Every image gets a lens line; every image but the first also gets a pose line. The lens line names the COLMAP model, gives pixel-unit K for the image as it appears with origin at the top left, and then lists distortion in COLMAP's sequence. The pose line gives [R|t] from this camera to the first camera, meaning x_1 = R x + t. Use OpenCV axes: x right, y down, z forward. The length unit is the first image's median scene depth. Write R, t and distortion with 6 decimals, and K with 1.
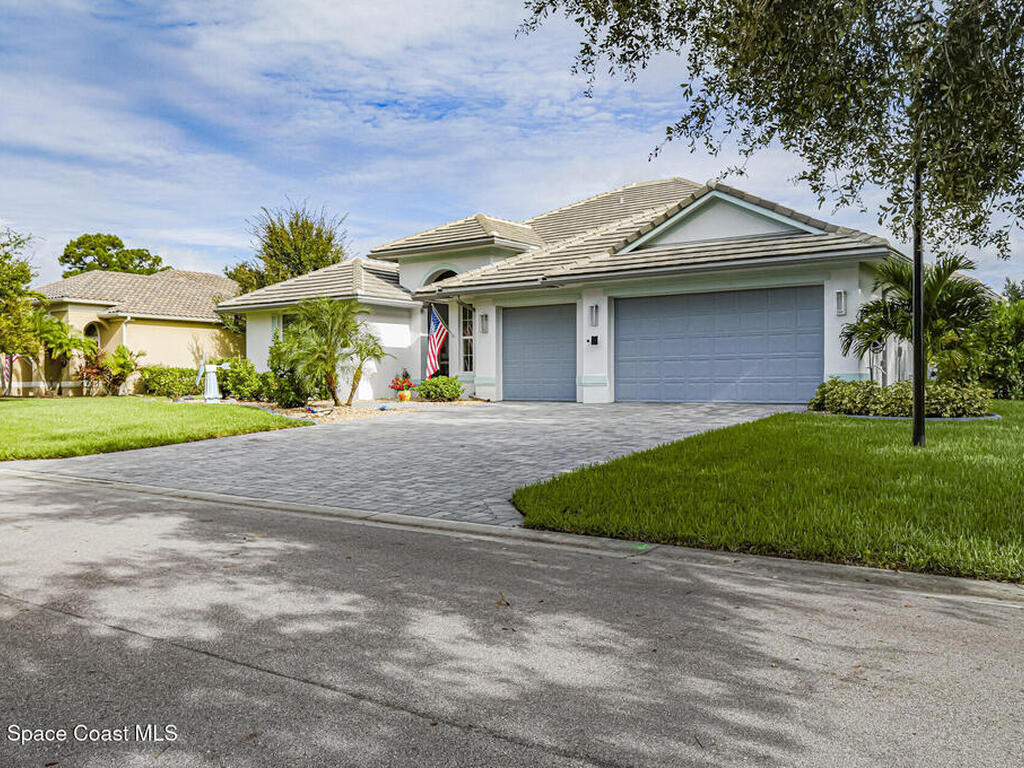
lens RADIAL K [[921.8, 0, 512.0], [0, 921.8, 384.0], [0, 0, 1]] dist [0.002259, 0.001445]
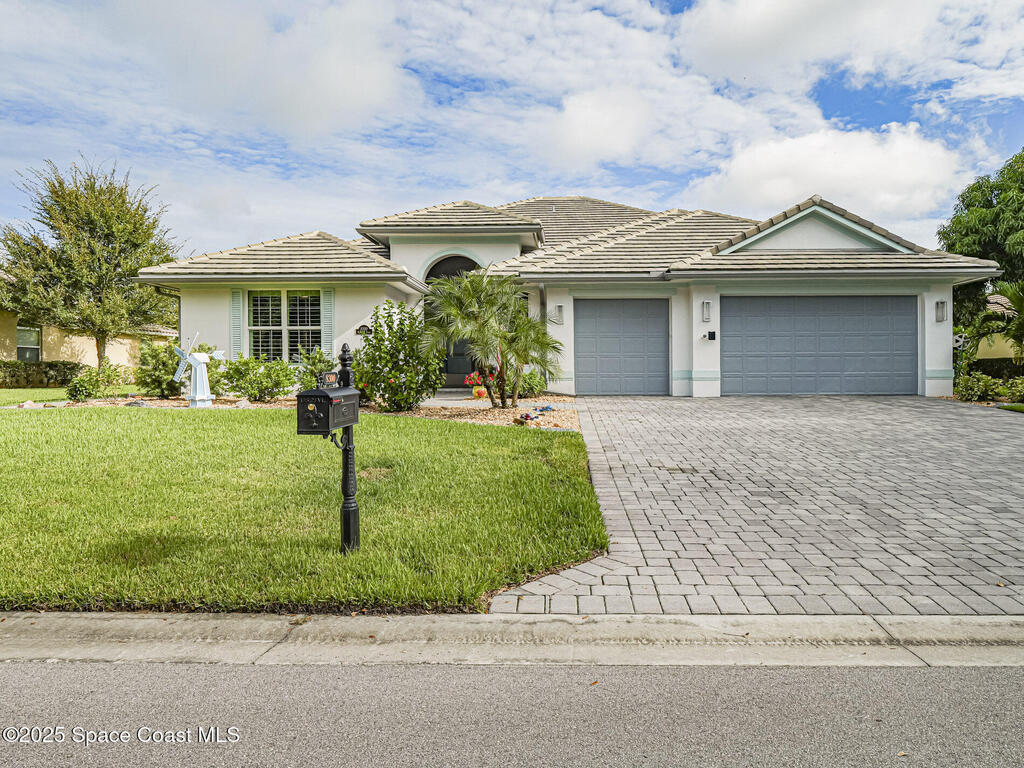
lens RADIAL K [[650.3, 0, 512.2], [0, 650.3, 361.4], [0, 0, 1]] dist [-0.003237, -0.001143]
pose [[0.811058, 0.009761, 0.584884, -0.070107], [-0.000251, 0.999866, -0.016338, -0.000994], [-0.584966, 0.013105, 0.810952, 0.075159]]
